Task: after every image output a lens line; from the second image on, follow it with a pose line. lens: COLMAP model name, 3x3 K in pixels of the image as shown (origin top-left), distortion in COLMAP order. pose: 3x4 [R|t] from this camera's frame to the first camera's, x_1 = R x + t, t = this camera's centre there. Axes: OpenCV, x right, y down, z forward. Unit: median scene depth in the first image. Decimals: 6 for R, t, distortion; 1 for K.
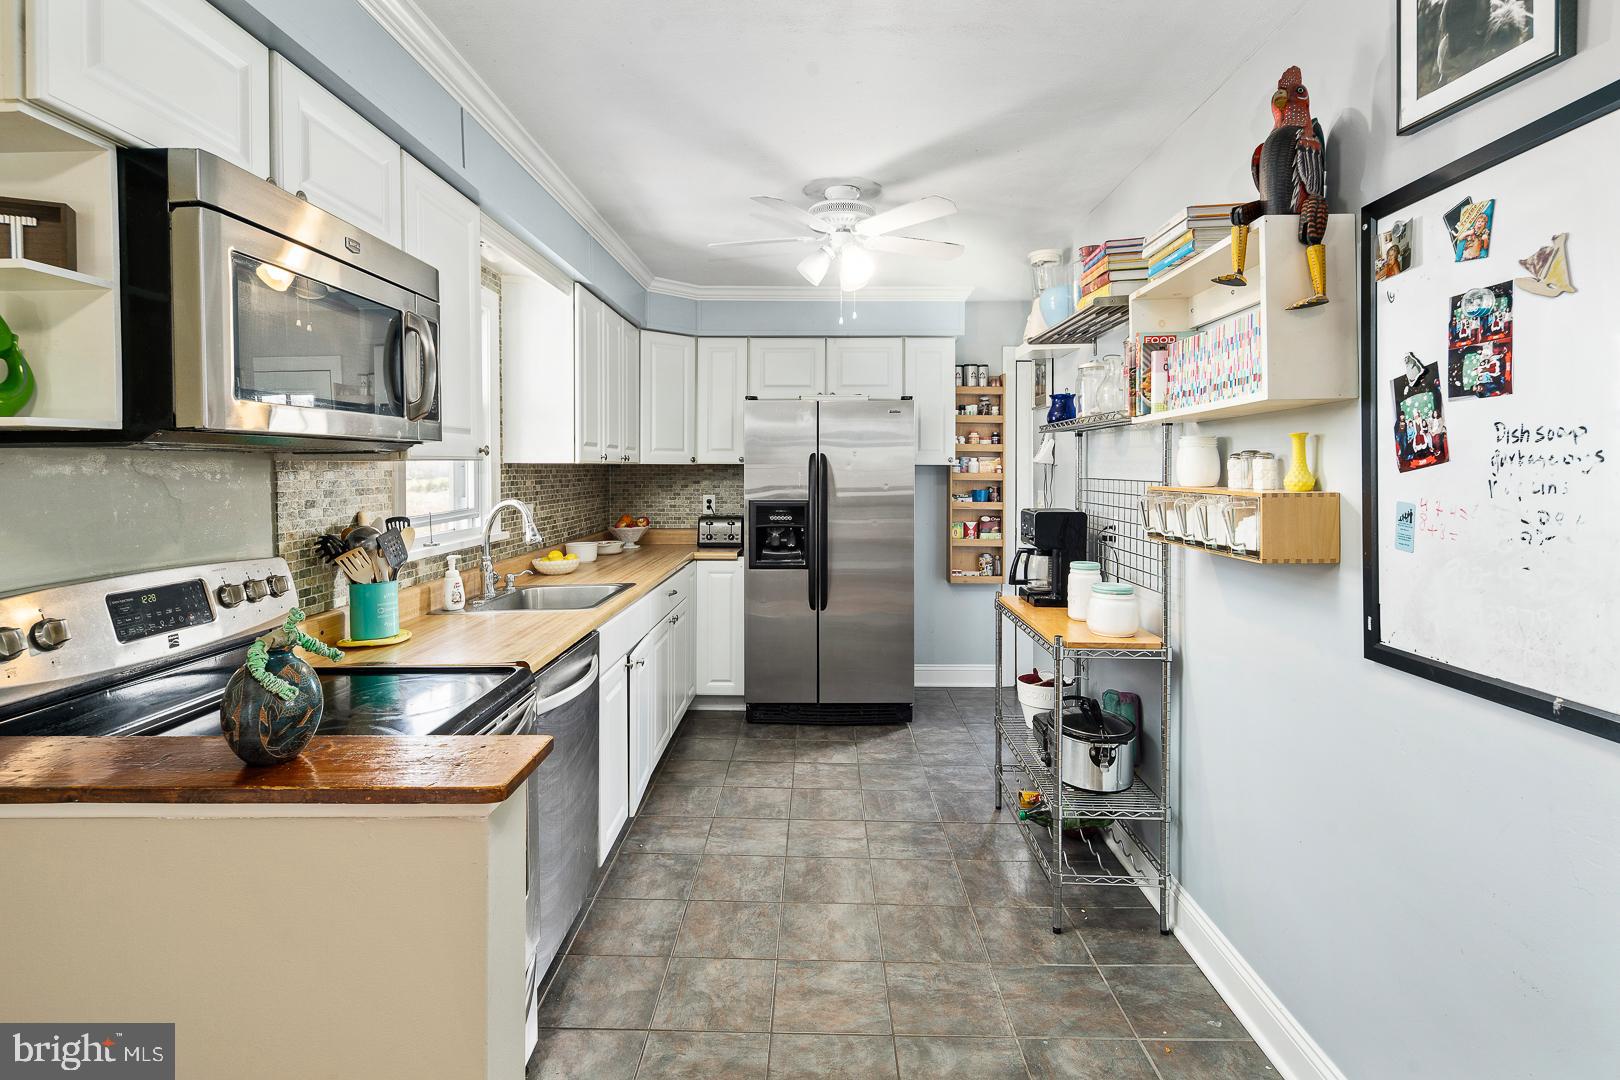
lens RADIAL K [[806.9, 0, 813.3], [0, 806.9, 475.6], [0, 0, 1]] dist [0.003946, -0.005063]
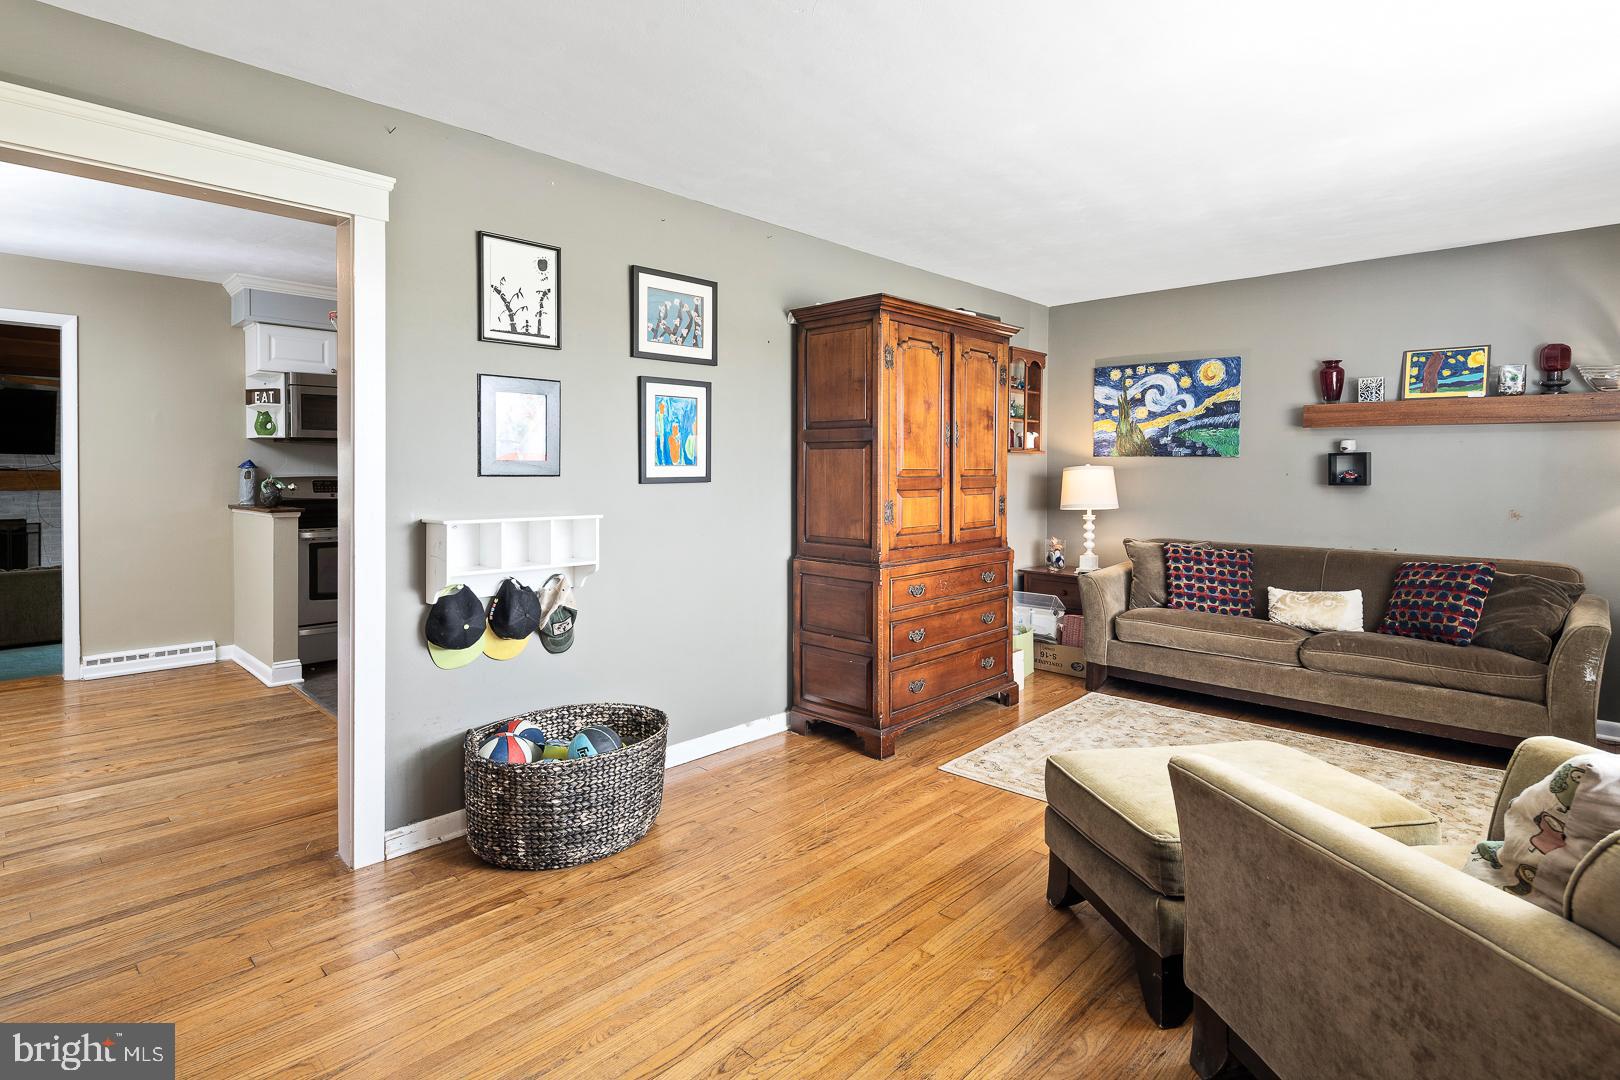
lens RADIAL K [[806.9, 0, 824.6], [0, 806.9, 482.9], [0, 0, 1]] dist [0.003946, -0.005063]
pose [[0.731767, 0.014004, -0.681411, 1.702369], [-0.013091, 0.999893, 0.006492, 0.048271], [0.681429, 0.004170, 0.731872, -0.082581]]
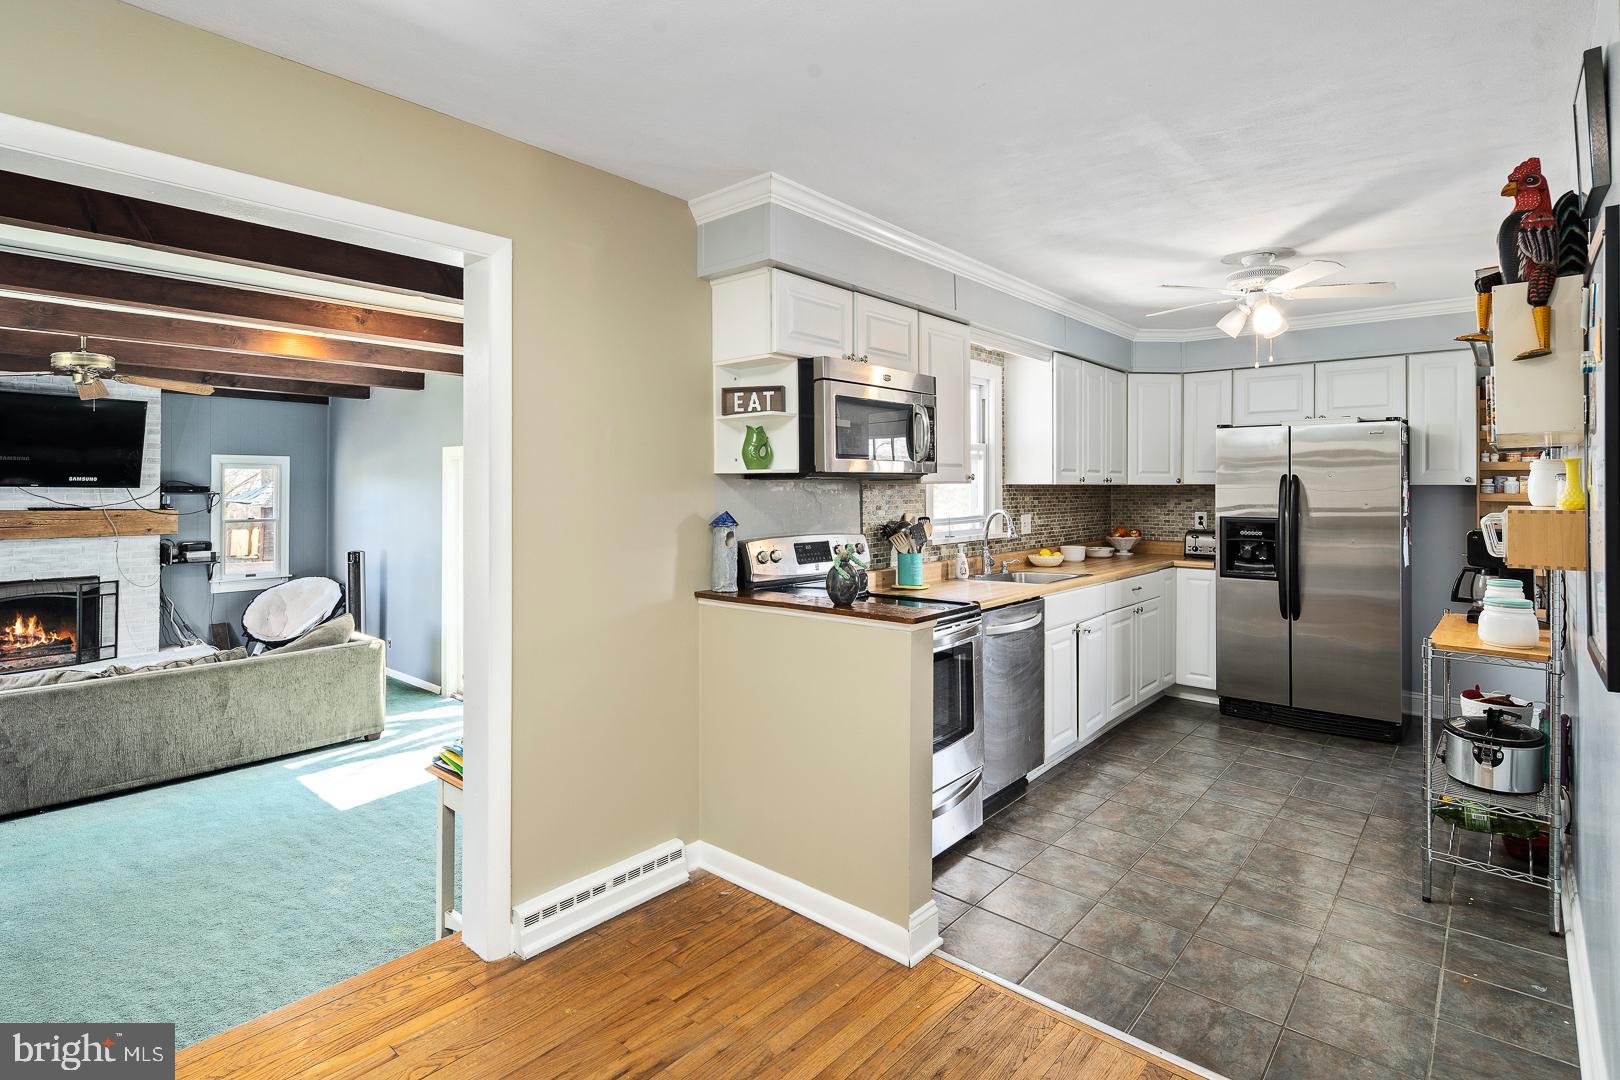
lens RADIAL K [[806.9, 0, 807.6], [0, 806.9, 482.8], [0, 0, 1]] dist [0.003946, -0.005063]
pose [[0.760519, -0.003560, -0.649306, 0.307395], [-0.006275, 0.999898, -0.012832, 0.002047], [0.649285, 0.013833, 0.760419, -0.344536]]
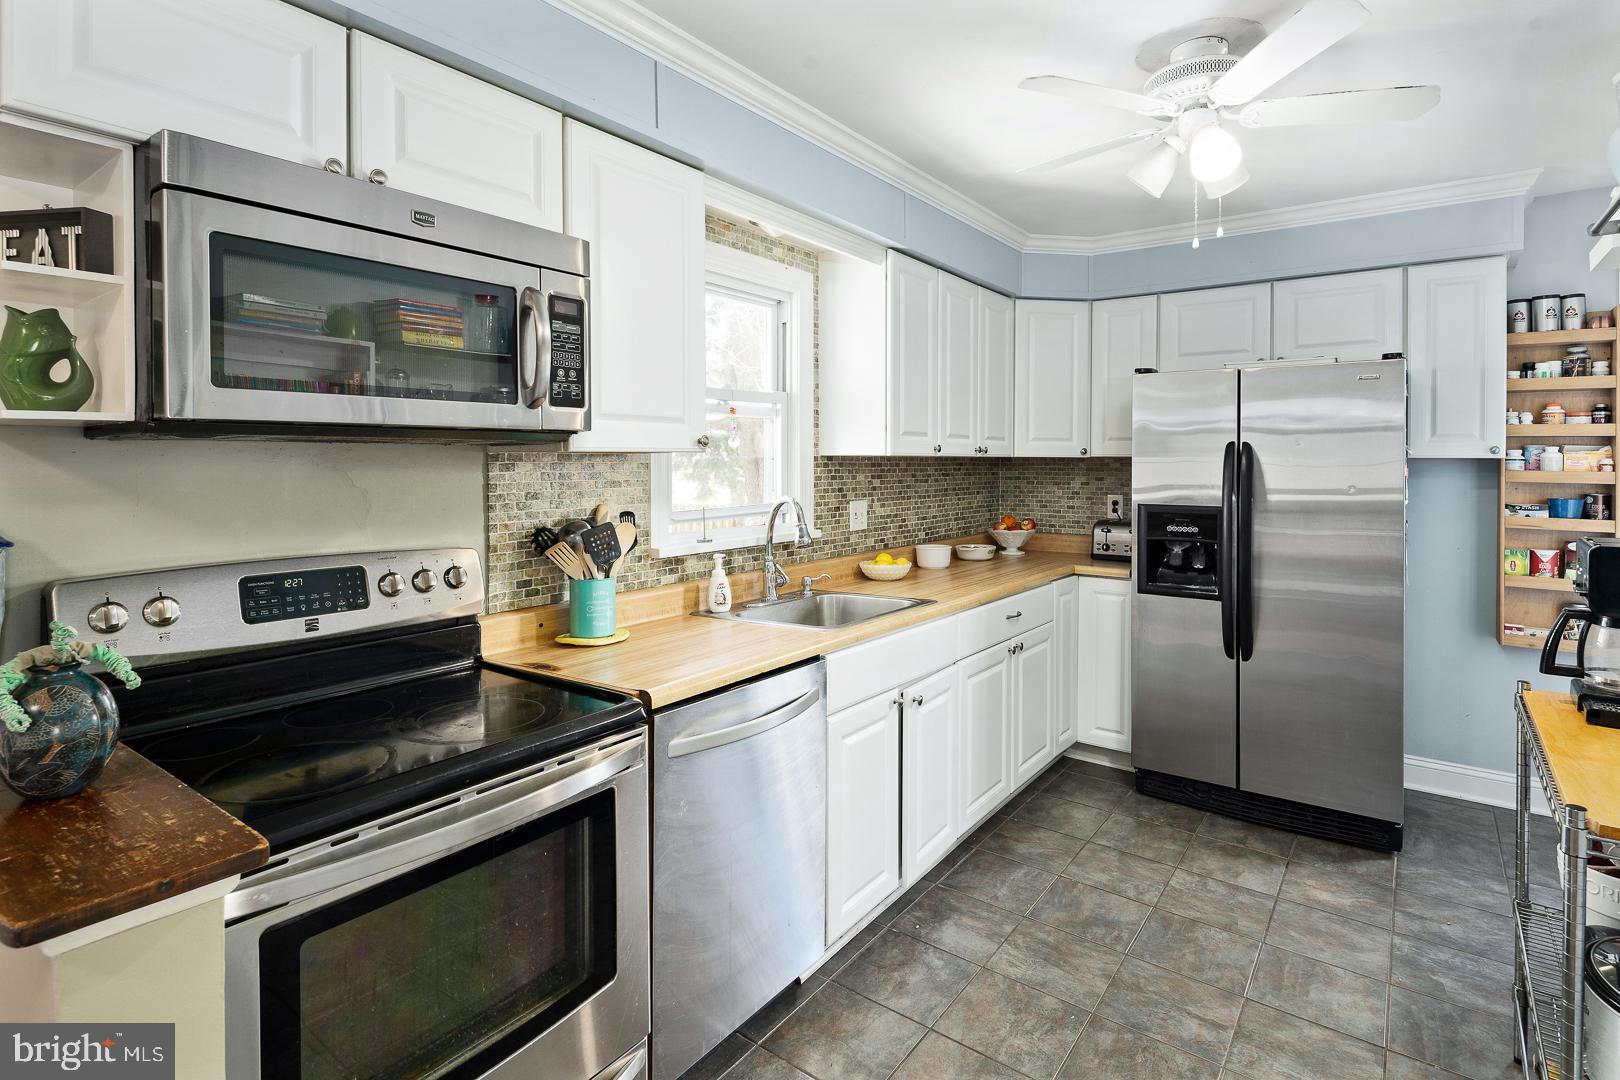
lens RADIAL K [[806.9, 0, 811.7], [0, 806.9, 463.4], [0, 0, 1]] dist [0.003946, -0.005063]
pose [[0.807078, 0.003305, -0.590436, 0.175290], [-0.007847, 0.999956, -0.005129, -0.002333], [0.590393, 0.008772, 0.807068, 0.272579]]
